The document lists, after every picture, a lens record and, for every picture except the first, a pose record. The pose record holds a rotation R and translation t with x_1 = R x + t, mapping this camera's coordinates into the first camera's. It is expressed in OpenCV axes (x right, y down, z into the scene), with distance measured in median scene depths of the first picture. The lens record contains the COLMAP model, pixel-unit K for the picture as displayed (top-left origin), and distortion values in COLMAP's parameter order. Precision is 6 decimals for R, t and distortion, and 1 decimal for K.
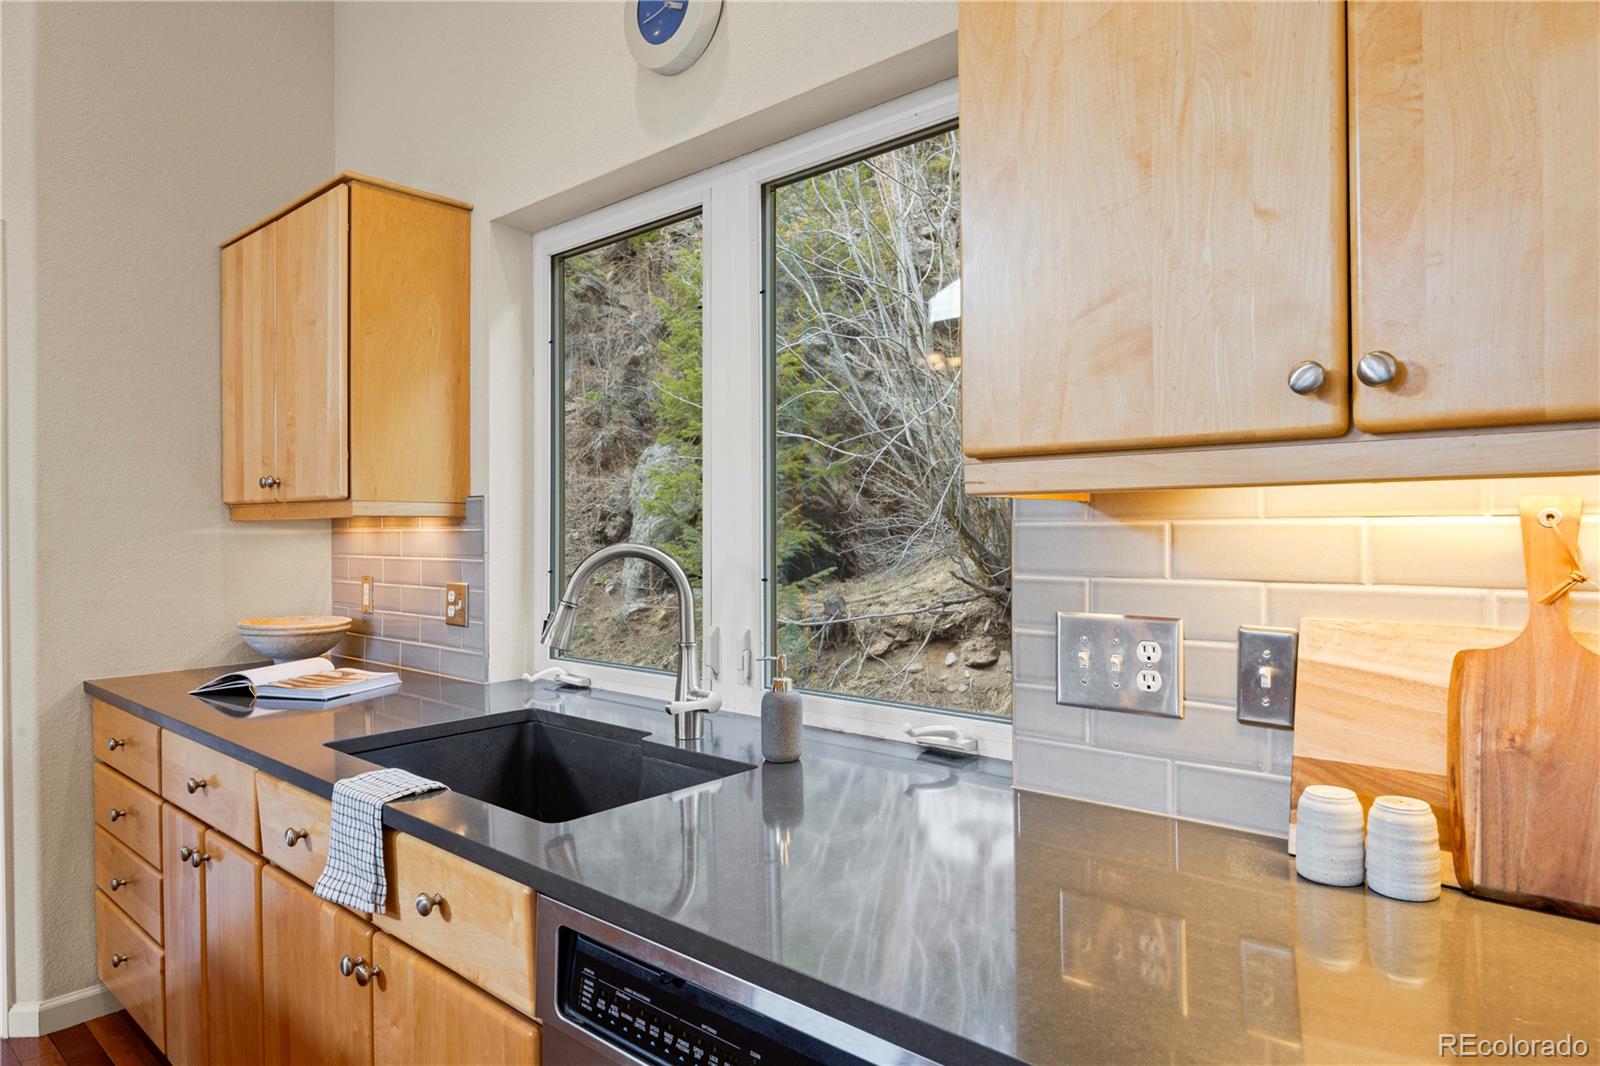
lens RADIAL K [[965.6, 0, 798.8], [0, 965.6, 528.2], [0, 0, 1]] dist [-0.007283, -0.000680]
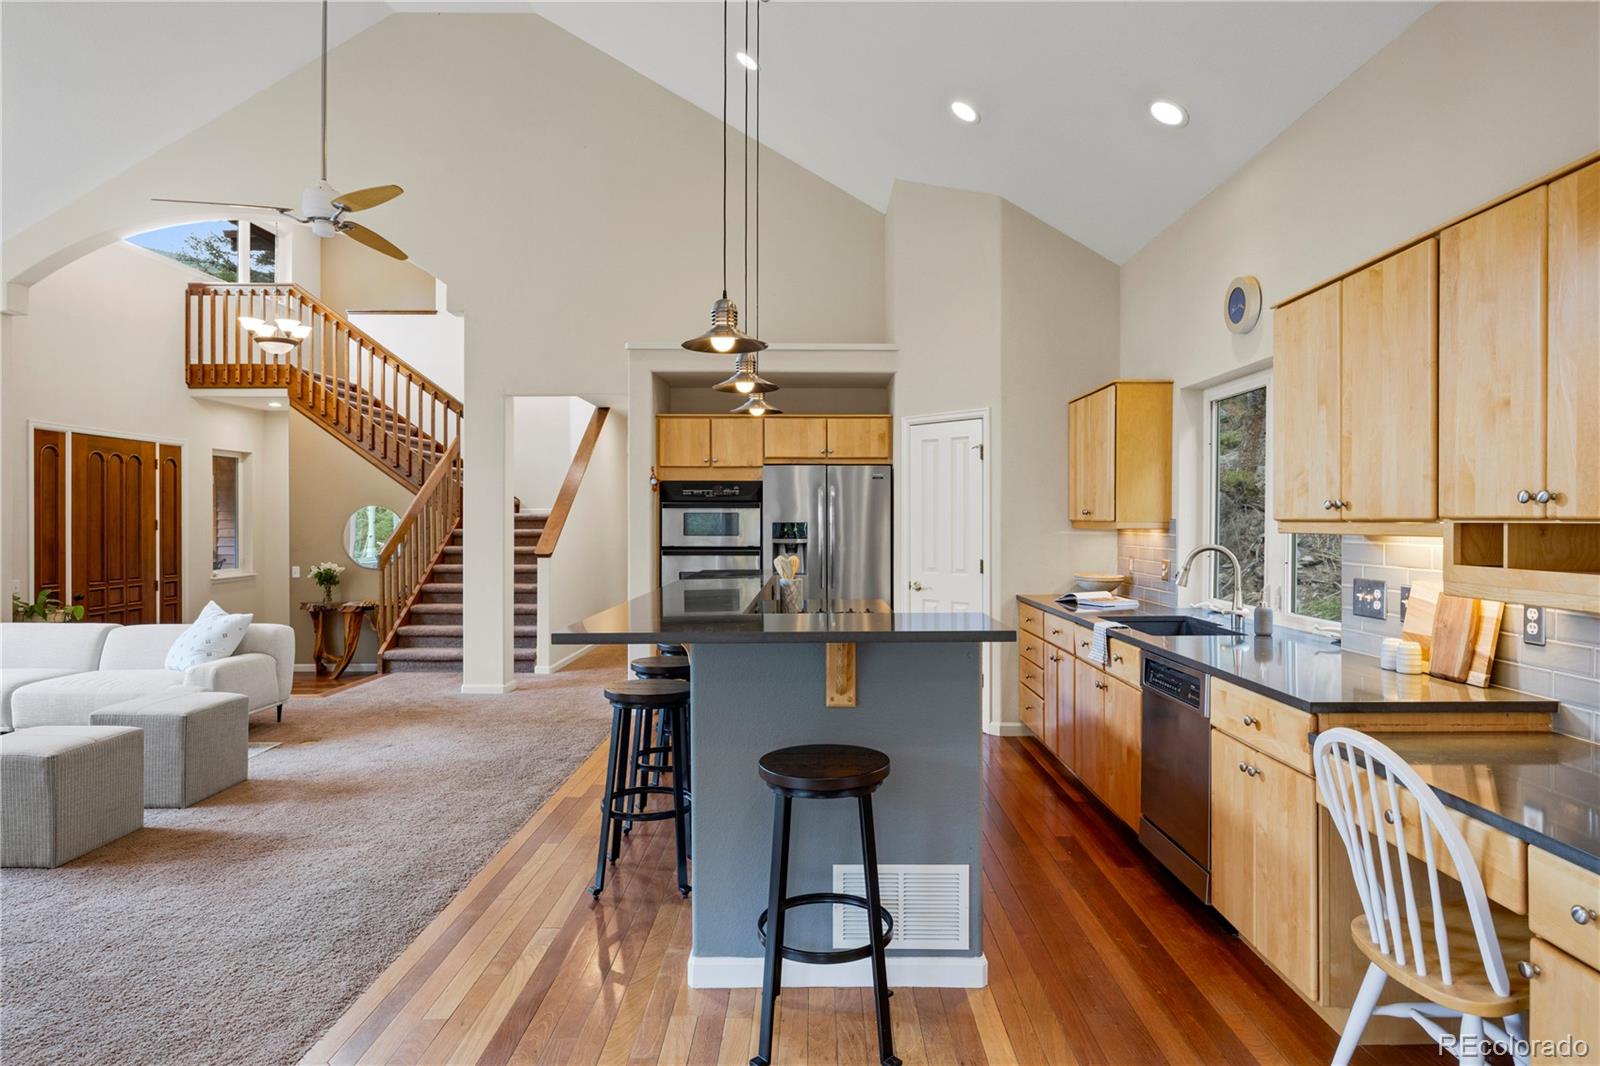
lens RADIAL K [[882.0, 0, 797.3], [0, 882.0, 524.0], [0, 0, 1]] dist [0.000827, -0.000067]
pose [[0.652751, 0.008797, -0.757522, 0.630401], [-0.001566, 0.999946, 0.010263, -0.043927], [0.757571, -0.005513, 0.652729, -0.946067]]
